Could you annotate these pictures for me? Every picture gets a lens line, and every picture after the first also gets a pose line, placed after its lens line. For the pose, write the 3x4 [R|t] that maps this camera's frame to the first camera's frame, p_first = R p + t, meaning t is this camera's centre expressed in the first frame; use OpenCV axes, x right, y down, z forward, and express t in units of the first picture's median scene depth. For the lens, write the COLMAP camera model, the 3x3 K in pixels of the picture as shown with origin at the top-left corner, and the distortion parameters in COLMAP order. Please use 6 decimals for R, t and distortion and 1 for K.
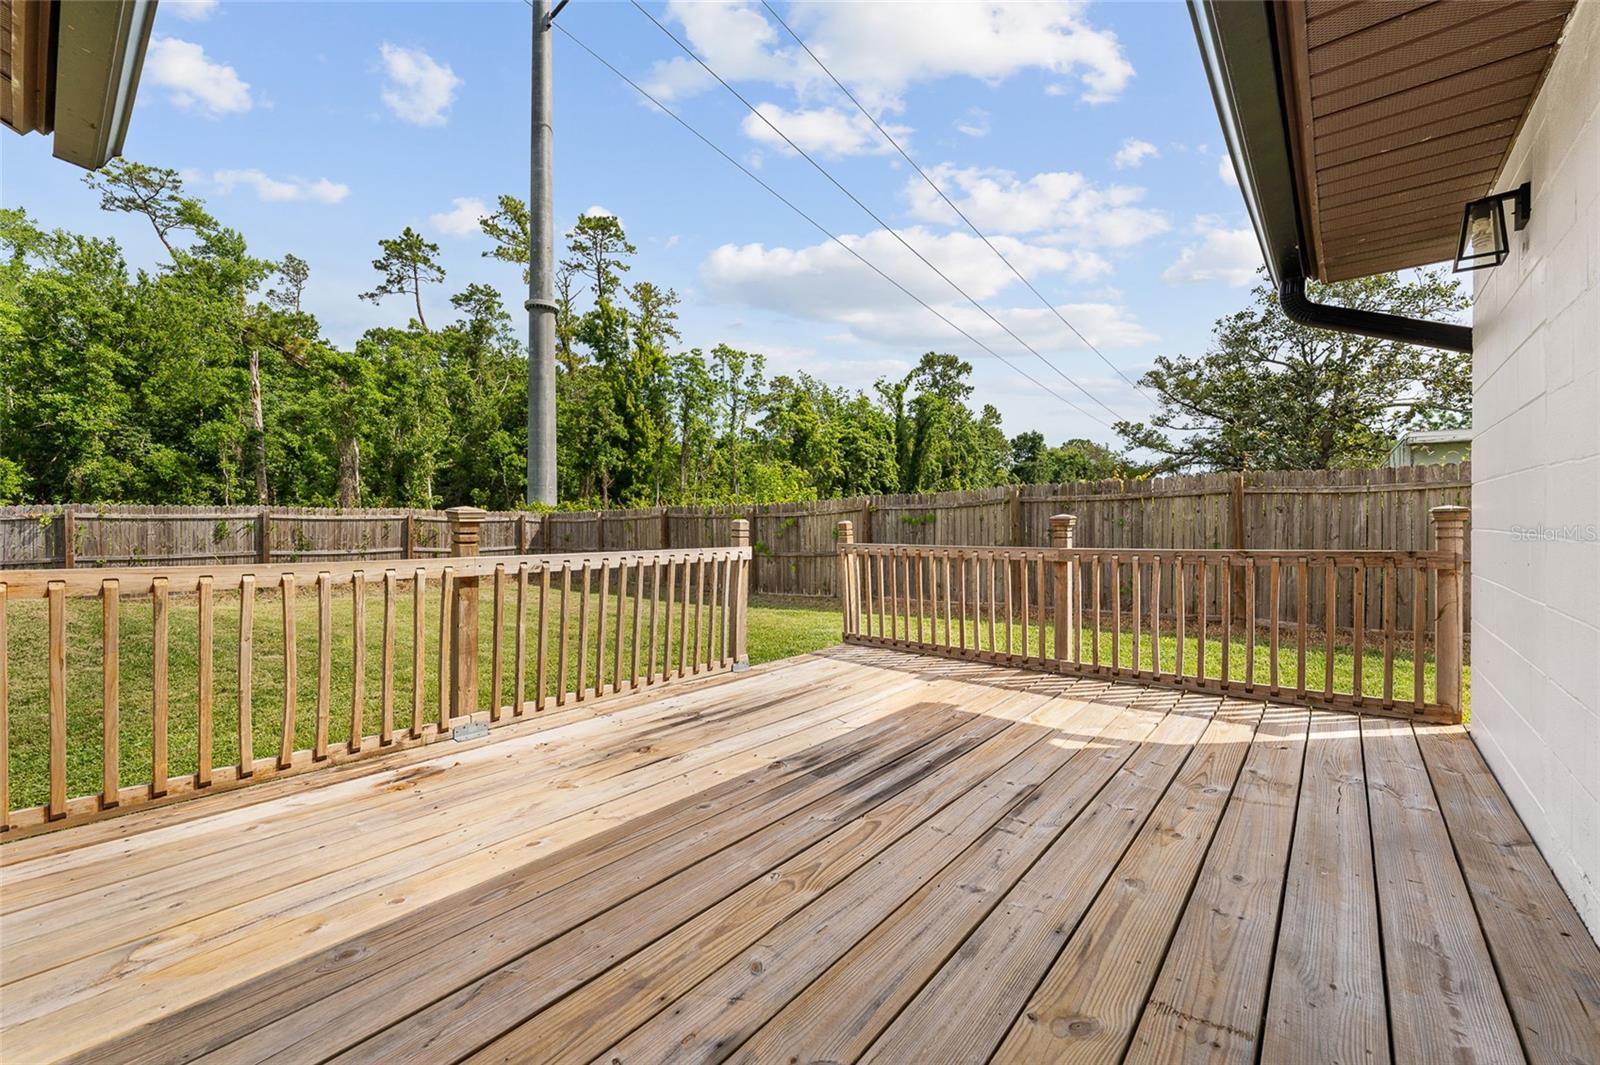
lens RADIAL K [[647.5, 0, 800.0], [0, 647.5, 532.5], [0, 0, 1]] dist [0.000455, 0.000104]
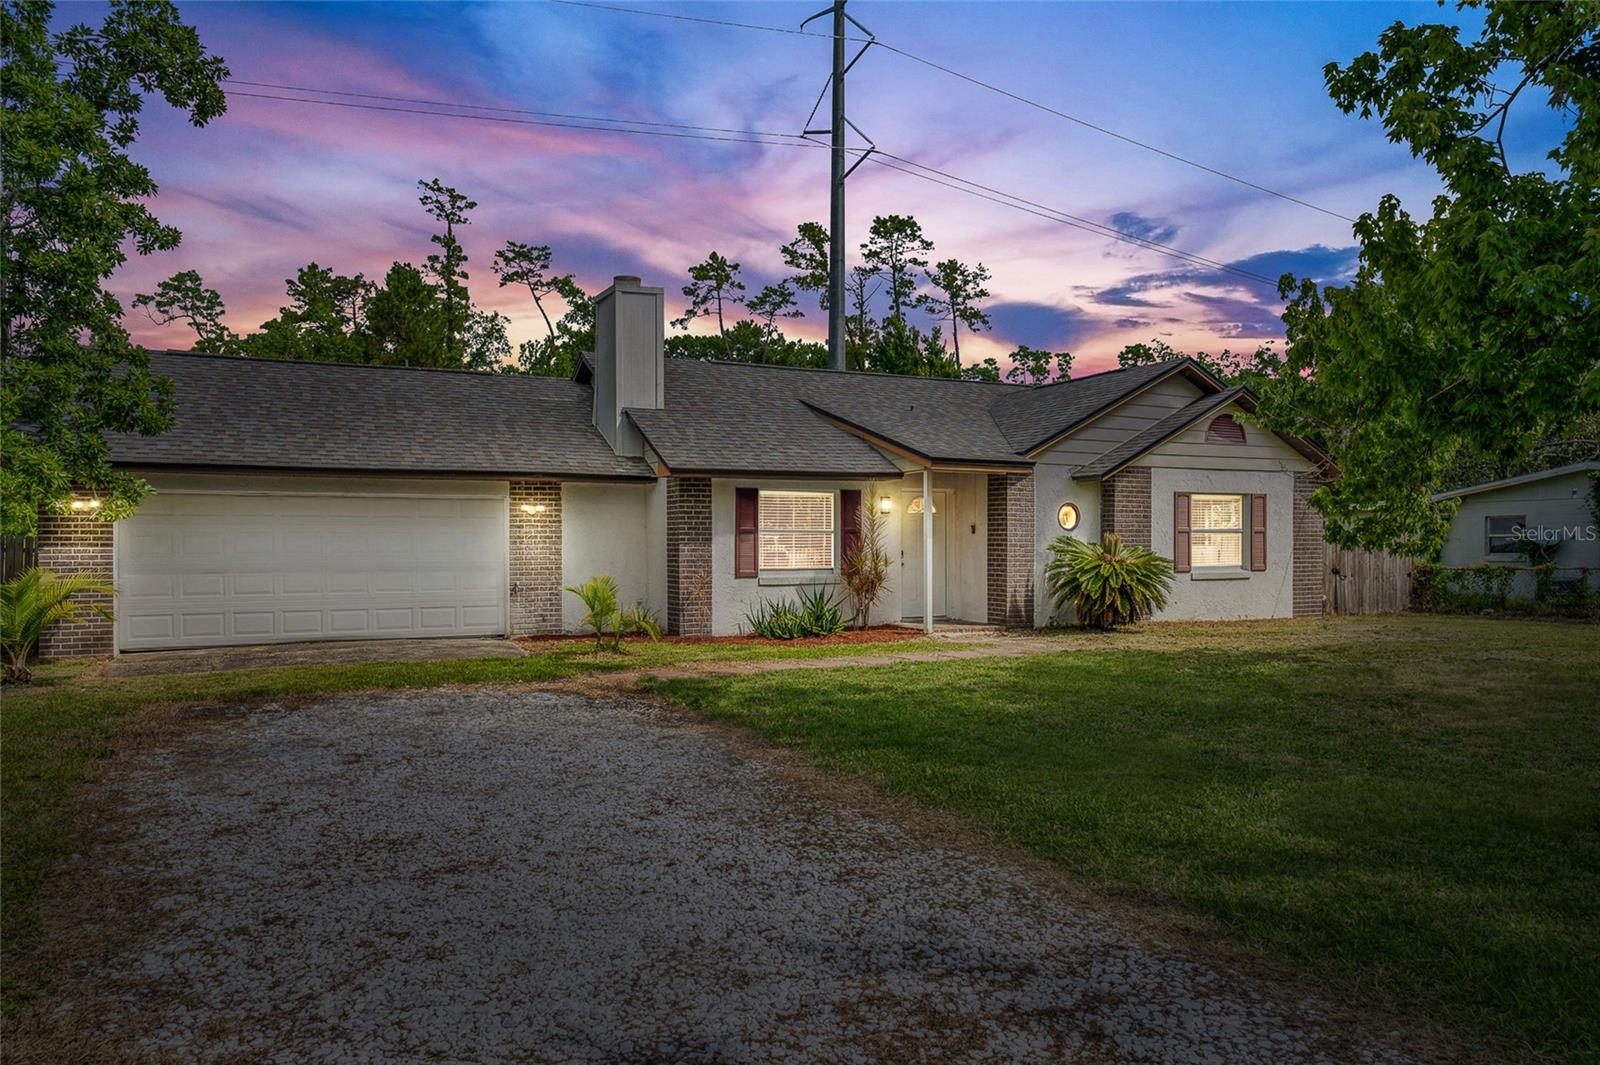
lens RADIAL K [[1072.8, 0, 800.0], [0, 1072.8, 532.5], [0, 0, 1]] dist [0.009187, 0.000948]
pose [[0.917364, -0.006878, -0.397990, 0.177821], [-0.002143, 0.999751, -0.022217, 0.003866], [0.398044, 0.021234, 0.917121, -0.463473]]
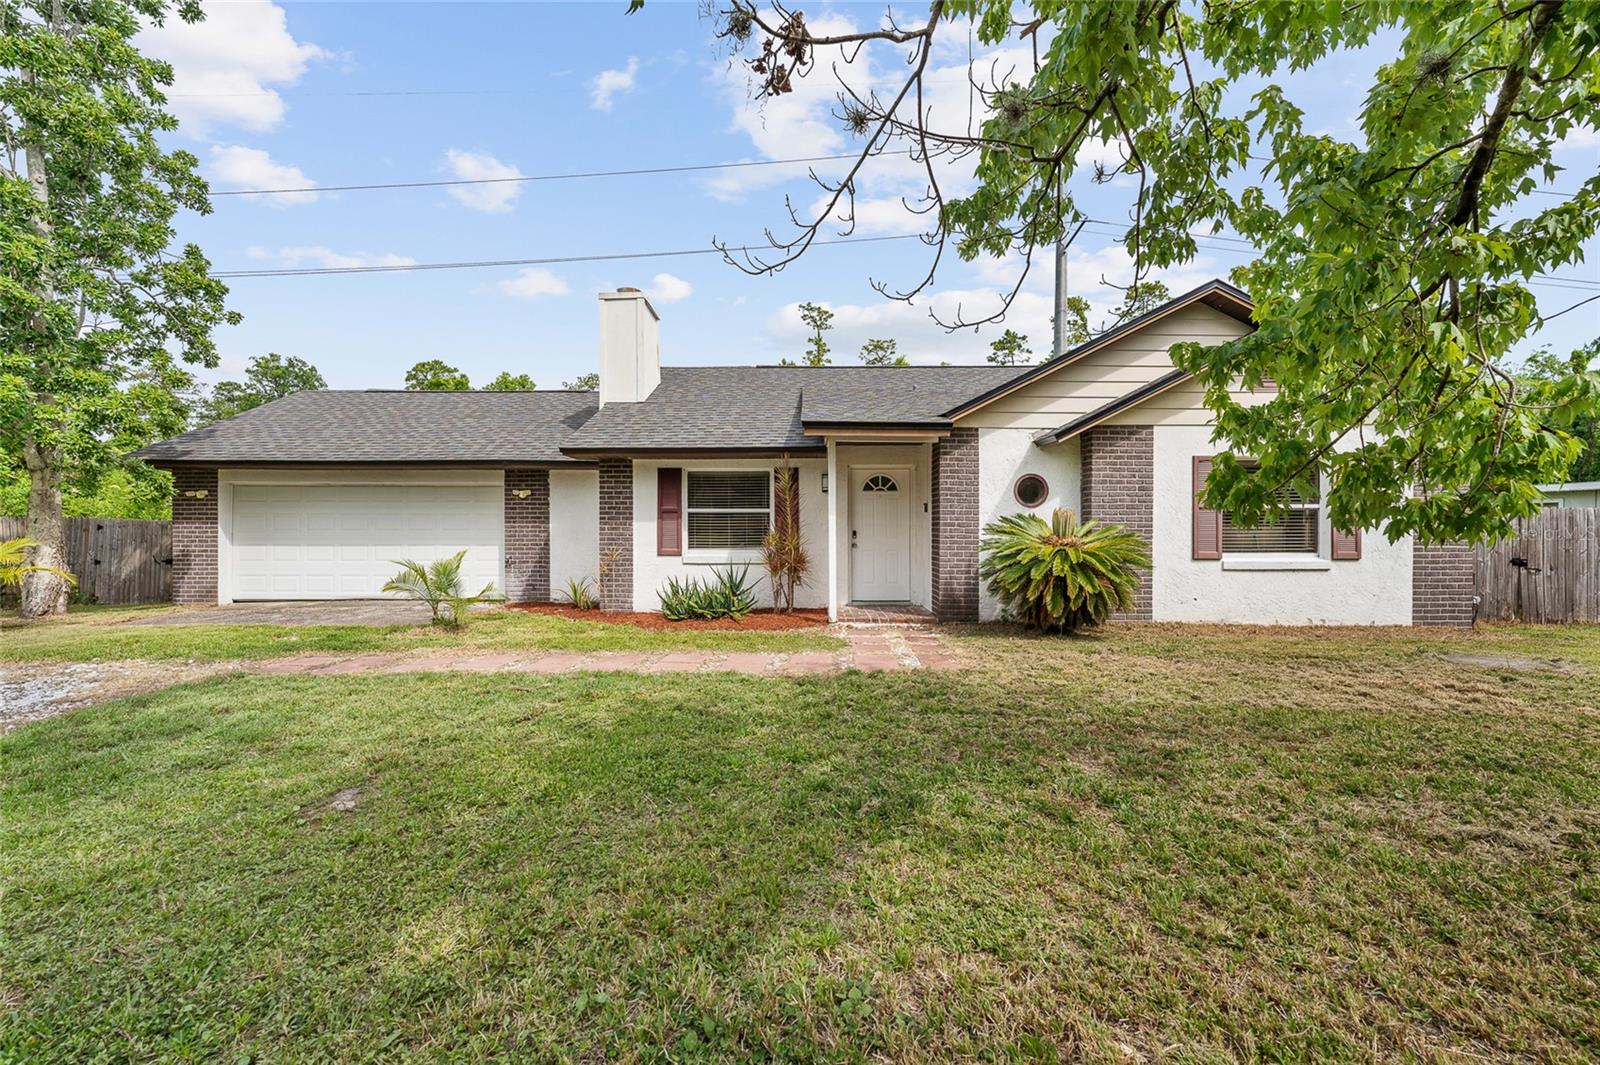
lens RADIAL K [[647.5, 0, 800.0], [0, 647.5, 532.5], [0, 0, 1]] dist [0.000455, 0.000104]
pose [[0.646466, 0.002264, -0.762940, 0.207490], [-0.010686, 0.999924, -0.006087, 0.003877], [0.762868, 0.012088, 0.646441, -0.297582]]
